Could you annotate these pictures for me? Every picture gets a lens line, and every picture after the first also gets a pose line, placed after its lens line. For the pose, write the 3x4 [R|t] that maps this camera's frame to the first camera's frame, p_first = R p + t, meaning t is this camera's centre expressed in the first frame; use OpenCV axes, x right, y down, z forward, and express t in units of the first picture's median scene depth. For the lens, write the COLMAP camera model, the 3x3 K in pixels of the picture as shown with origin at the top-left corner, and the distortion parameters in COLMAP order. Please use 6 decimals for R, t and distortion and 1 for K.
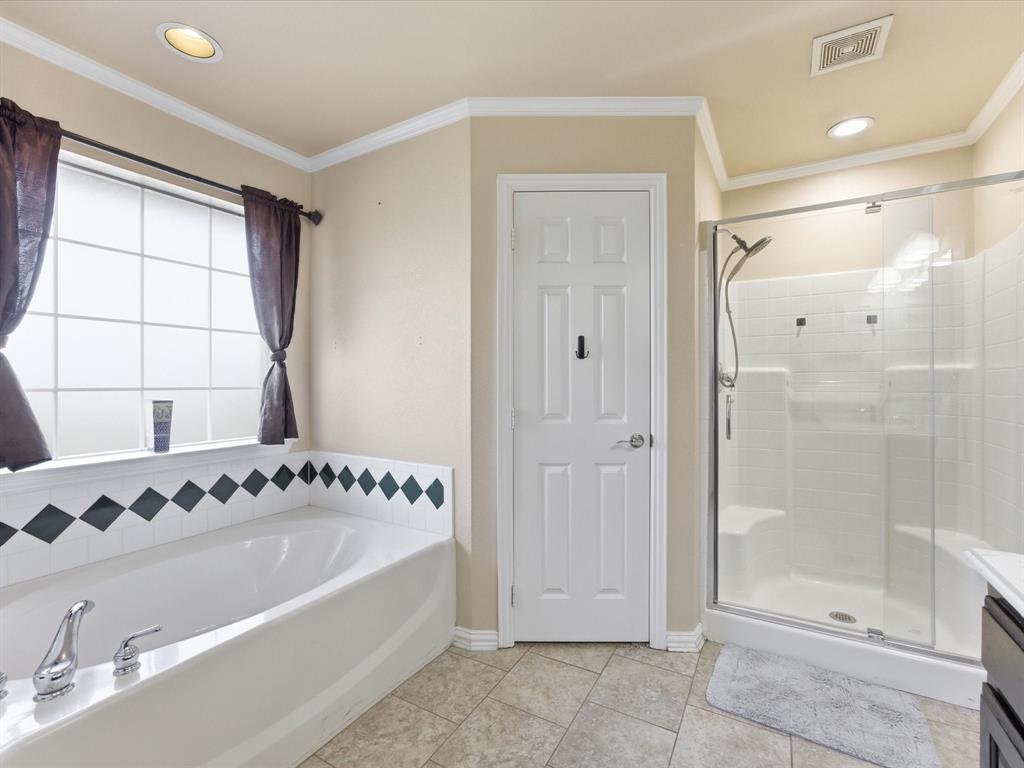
lens RADIAL K [[463.1, 0, 515.7], [0, 463.1, 381.8], [0, 0, 1]] dist [-0.022528, 0.008165]
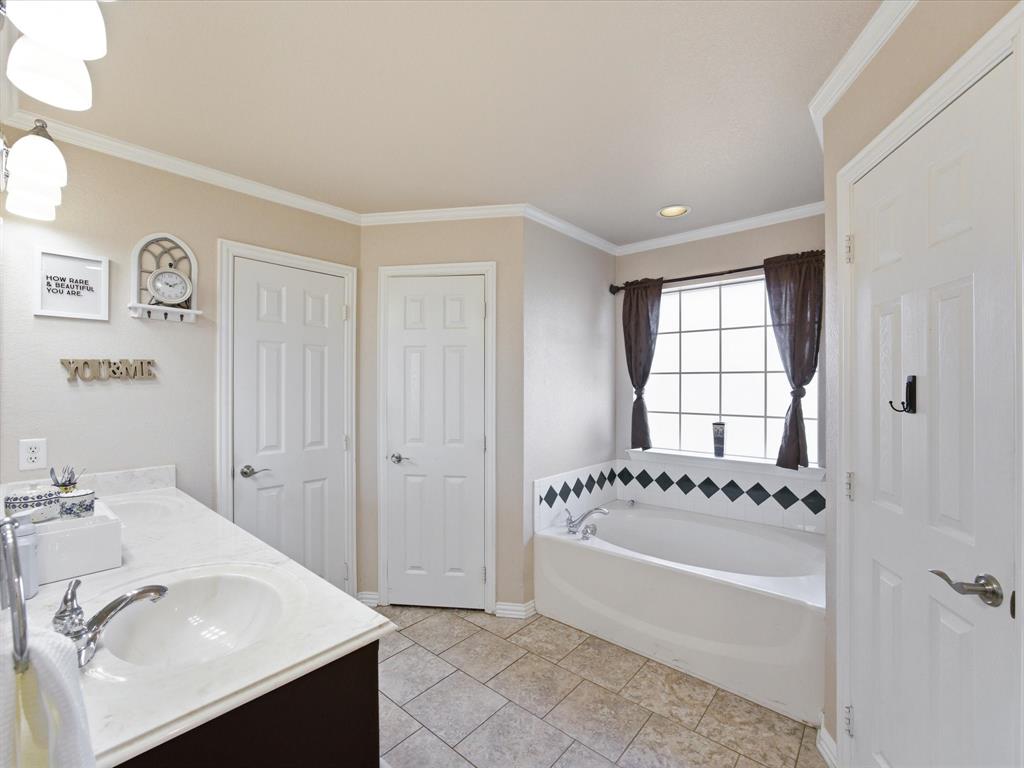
lens RADIAL K [[443.2, 0, 515.9], [0, 443.2, 385.6], [0, 0, 1]] dist [0.001301, 0.000391]
pose [[-0.185944, 0.001759, -0.982559, 0.824281], [0.002194, 0.999997, 0.001375, -0.090246], [0.982558, -0.001900, -0.185947, 0.608987]]
